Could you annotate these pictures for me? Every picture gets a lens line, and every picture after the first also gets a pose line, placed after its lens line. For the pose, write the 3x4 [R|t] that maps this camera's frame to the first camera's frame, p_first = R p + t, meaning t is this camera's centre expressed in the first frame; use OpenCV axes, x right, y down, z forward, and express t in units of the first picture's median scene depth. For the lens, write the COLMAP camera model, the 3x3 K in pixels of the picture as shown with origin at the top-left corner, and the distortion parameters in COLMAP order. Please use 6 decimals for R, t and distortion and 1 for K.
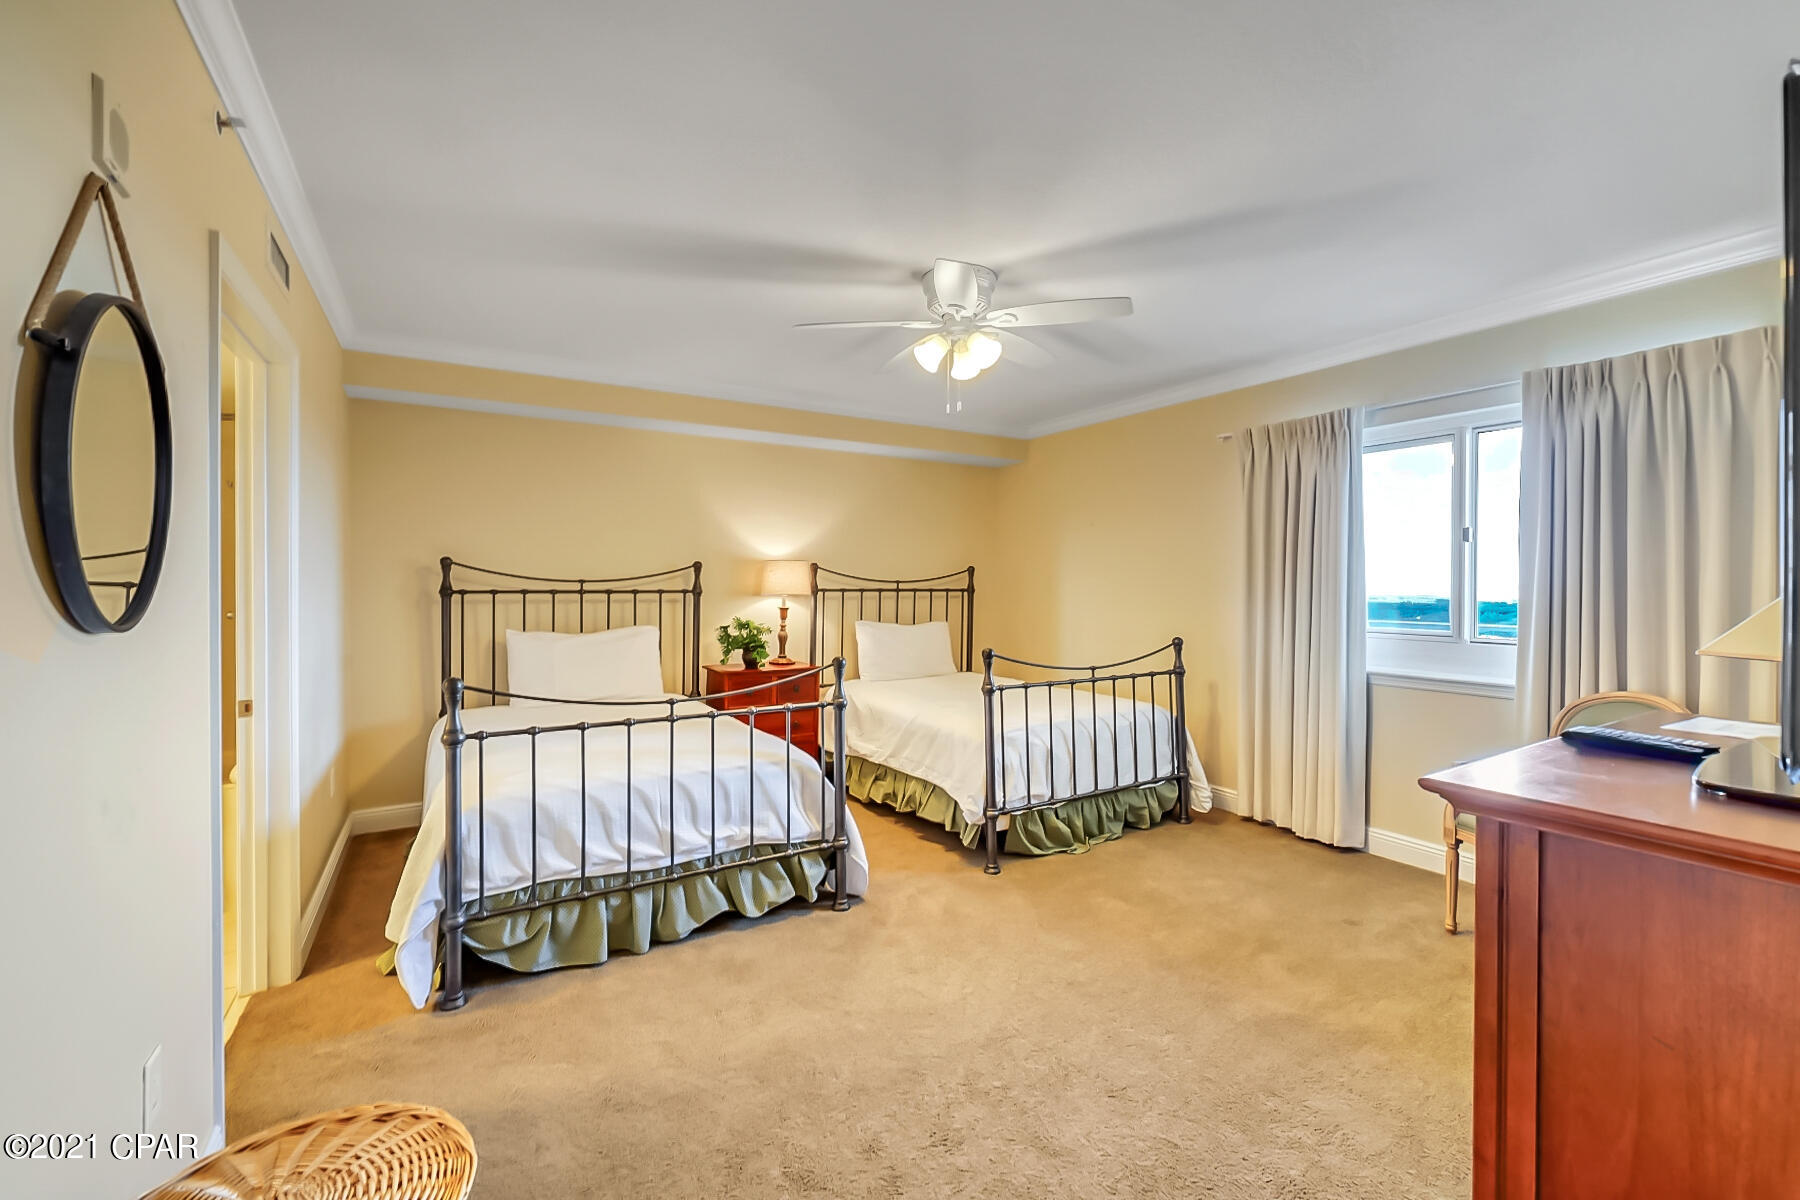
lens RADIAL K [[735.6, 0, 884.2], [0, 735.6, 595.4], [0, 0, 1]] dist [-0.001248, -0.000108]
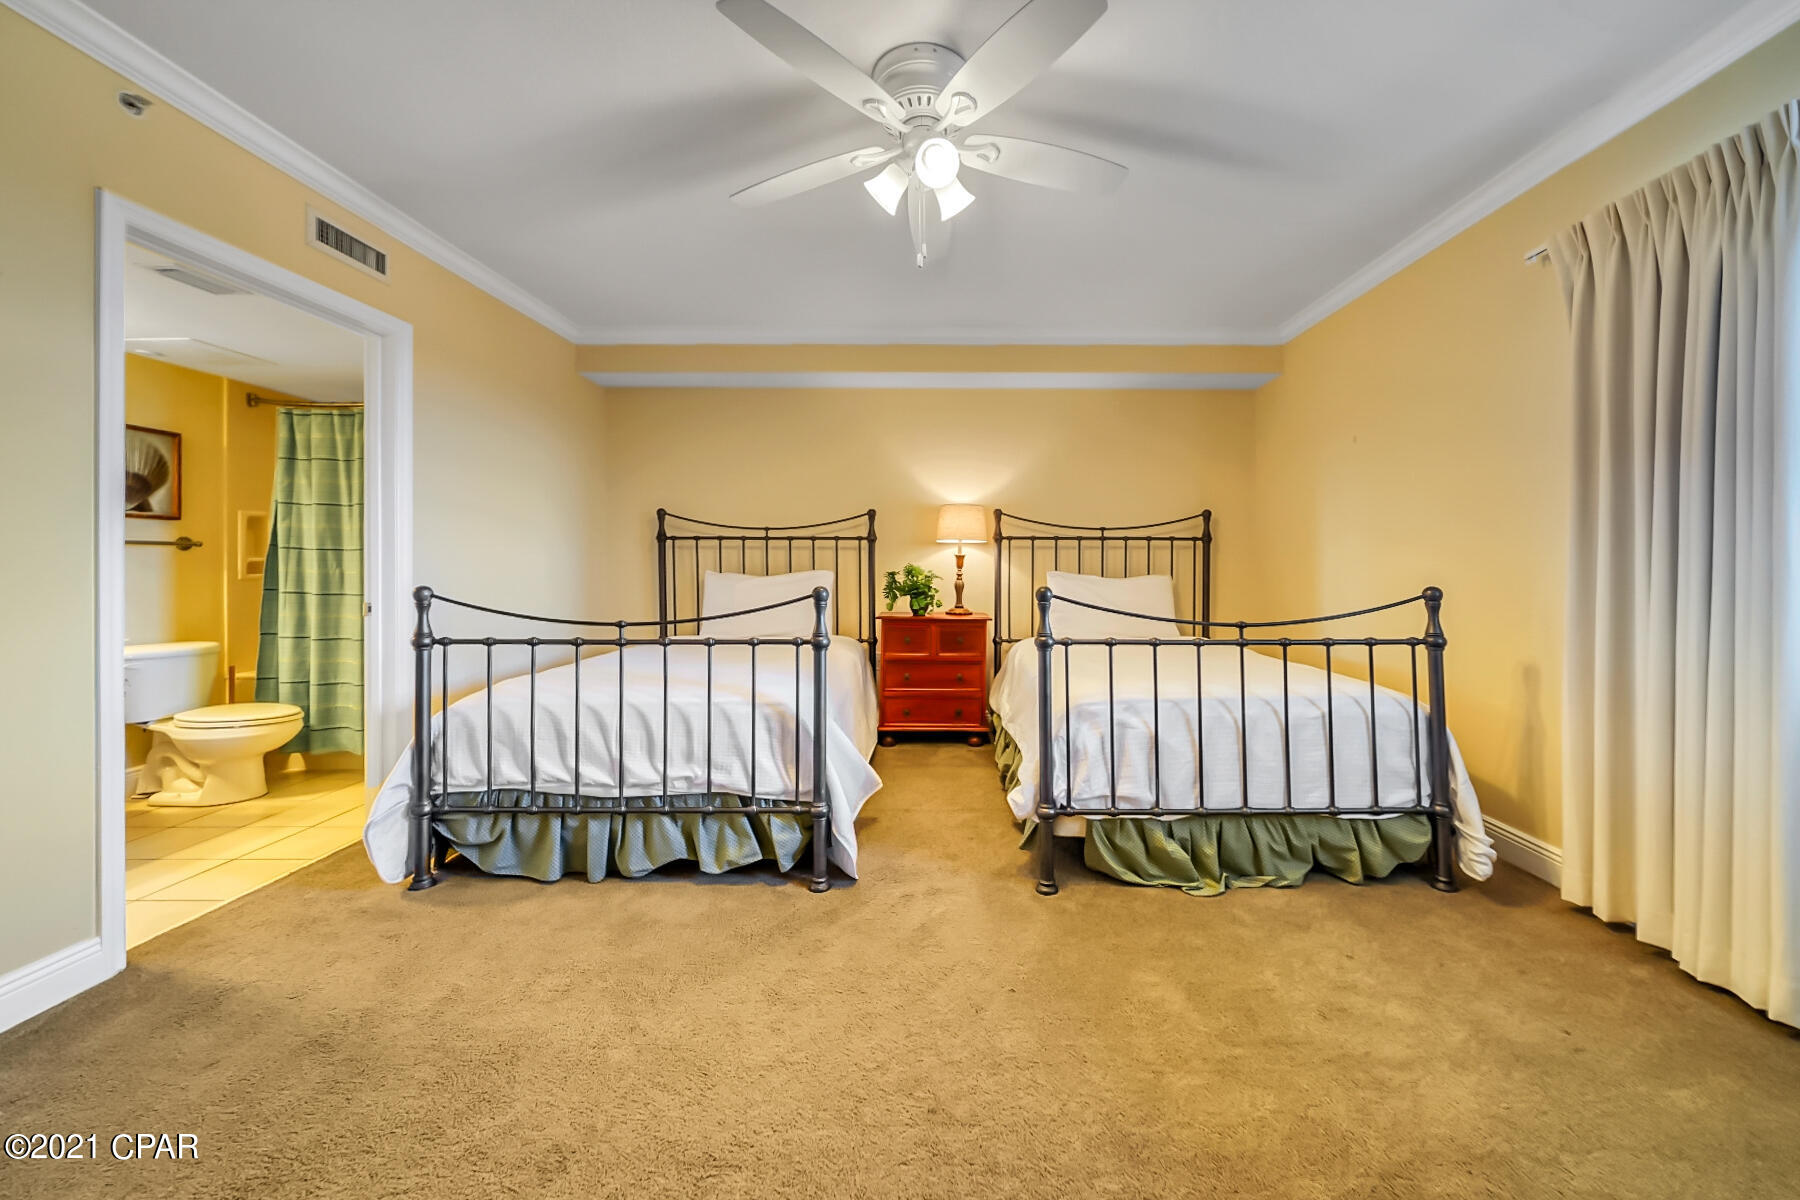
lens RADIAL K [[622.7, 0, 987.9], [0, 622.7, 569.2], [0, 0, 1]] dist [-0.004506, -0.000219]
pose [[0.860988, -0.002918, -0.508616, 0.375795], [-0.007602, 0.999798, -0.018604, 0.060352], [0.508568, 0.019884, 0.860792, 0.387844]]
